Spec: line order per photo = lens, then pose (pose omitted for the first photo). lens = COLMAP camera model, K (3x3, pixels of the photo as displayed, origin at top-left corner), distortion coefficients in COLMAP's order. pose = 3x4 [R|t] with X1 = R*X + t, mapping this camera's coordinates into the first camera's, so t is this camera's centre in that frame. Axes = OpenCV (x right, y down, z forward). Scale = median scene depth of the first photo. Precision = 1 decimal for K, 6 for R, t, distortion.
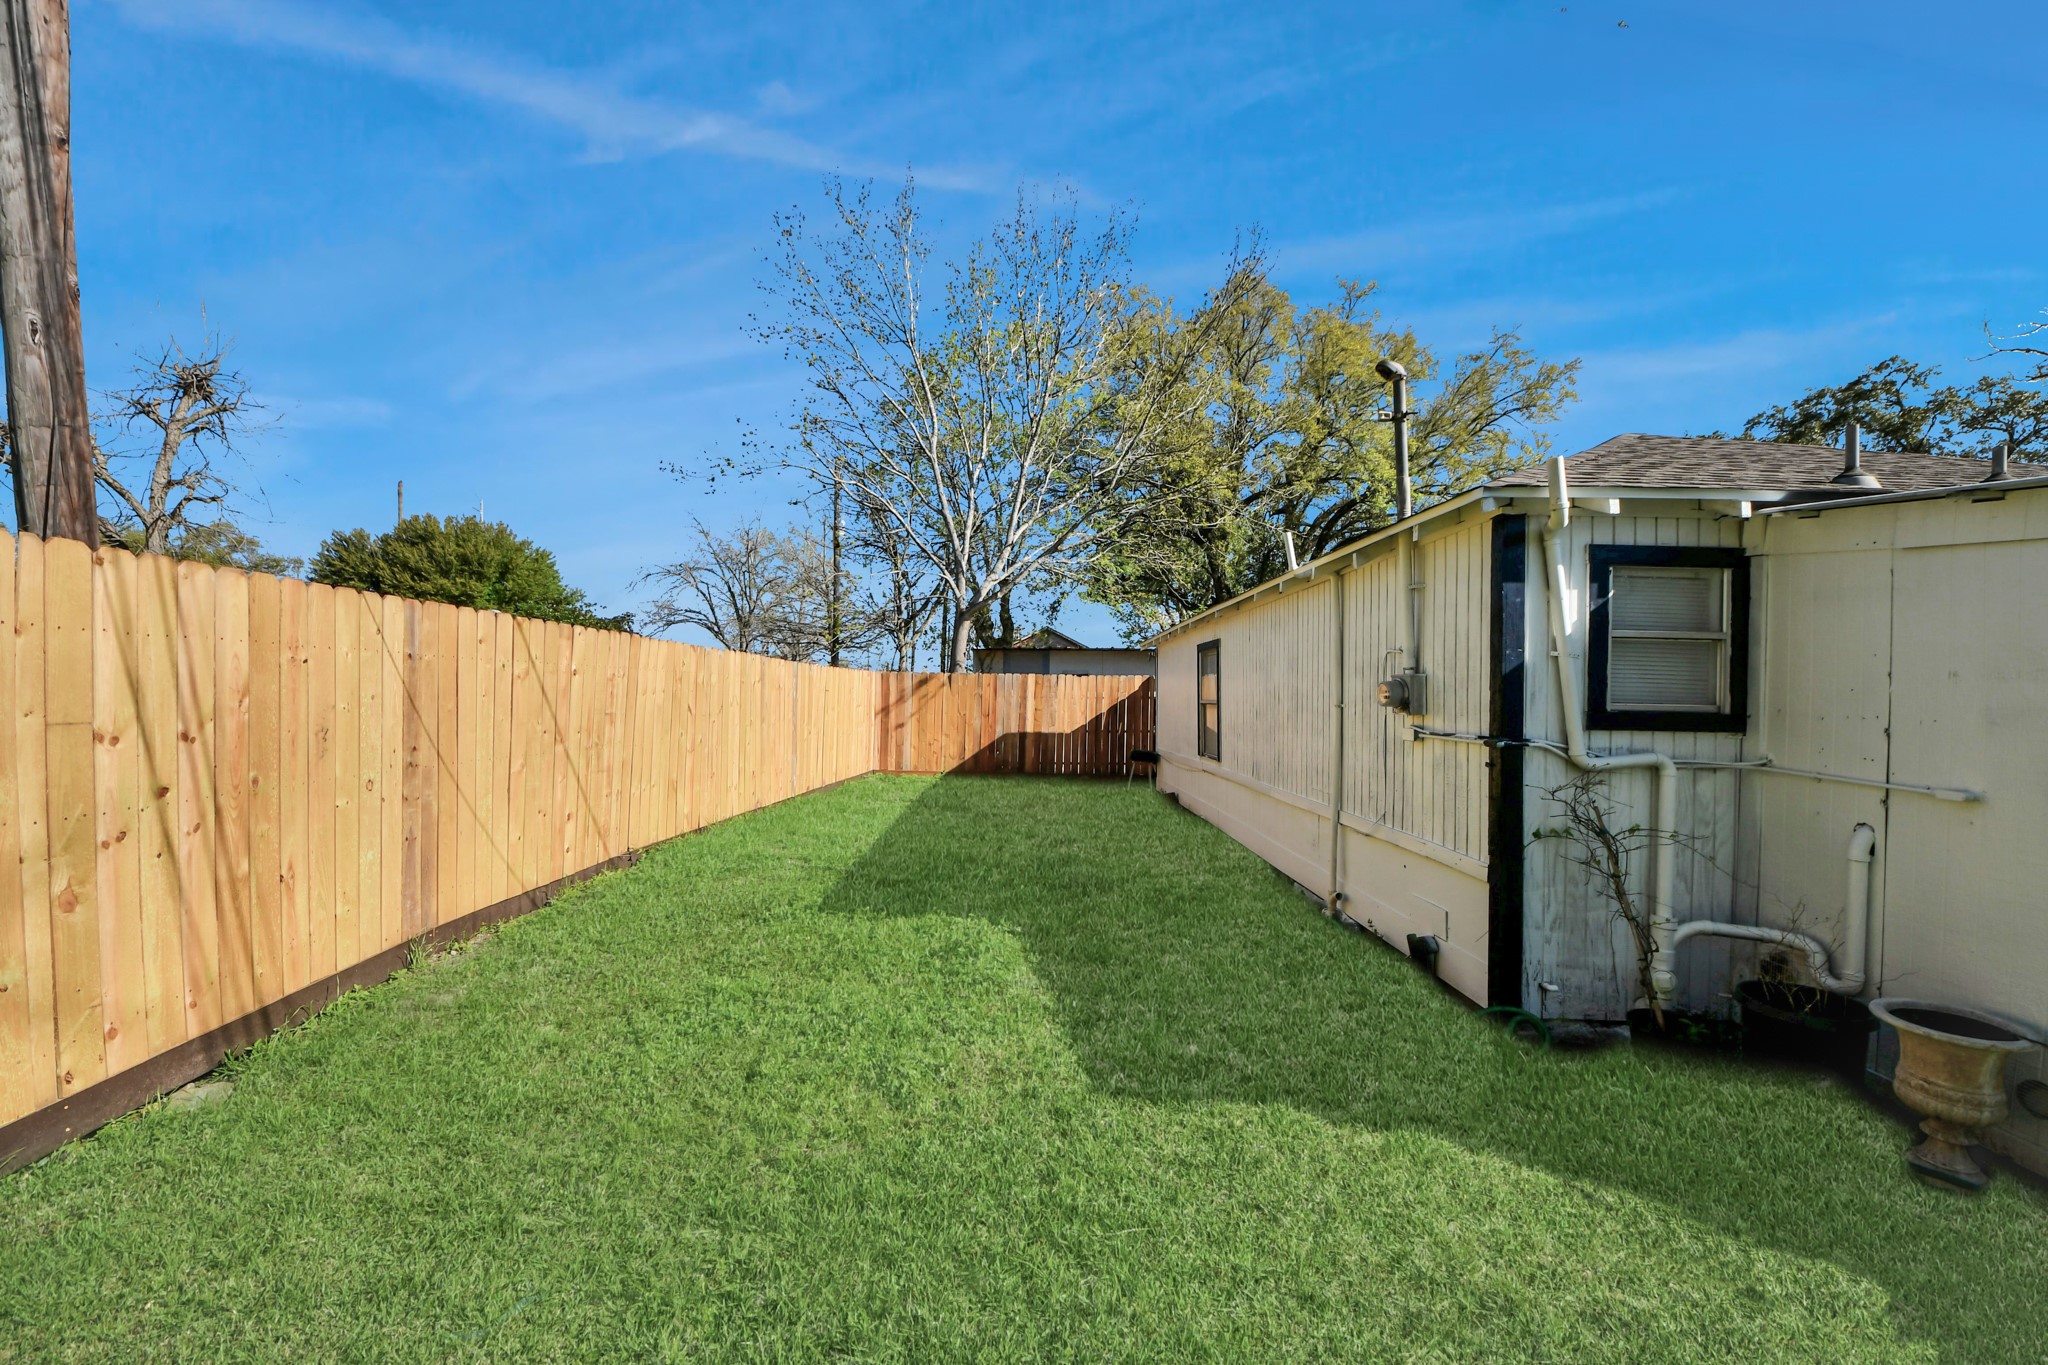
lens RADIAL K [[723.1, 0, 1014.3], [0, 723.1, 684.3], [0, 0, 1]] dist [0.001177, -0.005722]
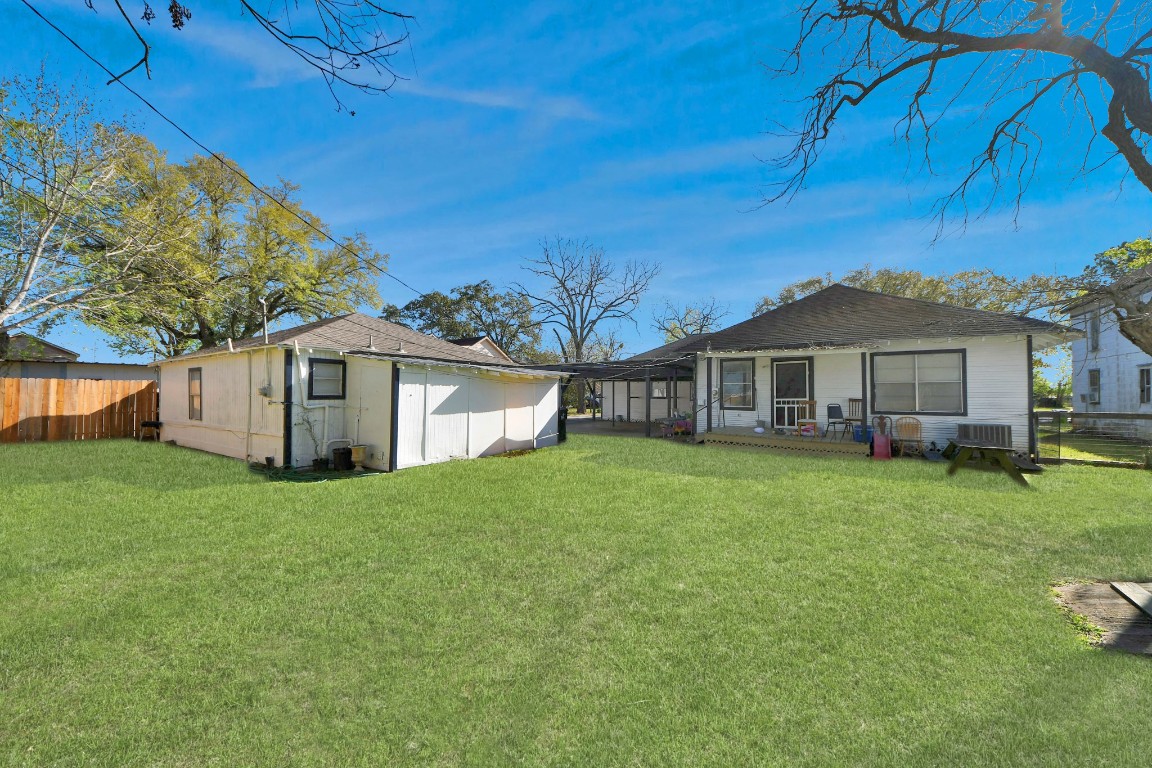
lens RADIAL K [[402.7, 0, 579.1], [0, 402.7, 386.8], [0, 0, 1]] dist [0.000866, -0.009315]
pose [[0.516977, -0.004051, 0.855990, -0.176924], [-0.007003, 0.999935, 0.008962, -0.019492], [-0.855971, -0.010628, 0.516915, -0.660009]]
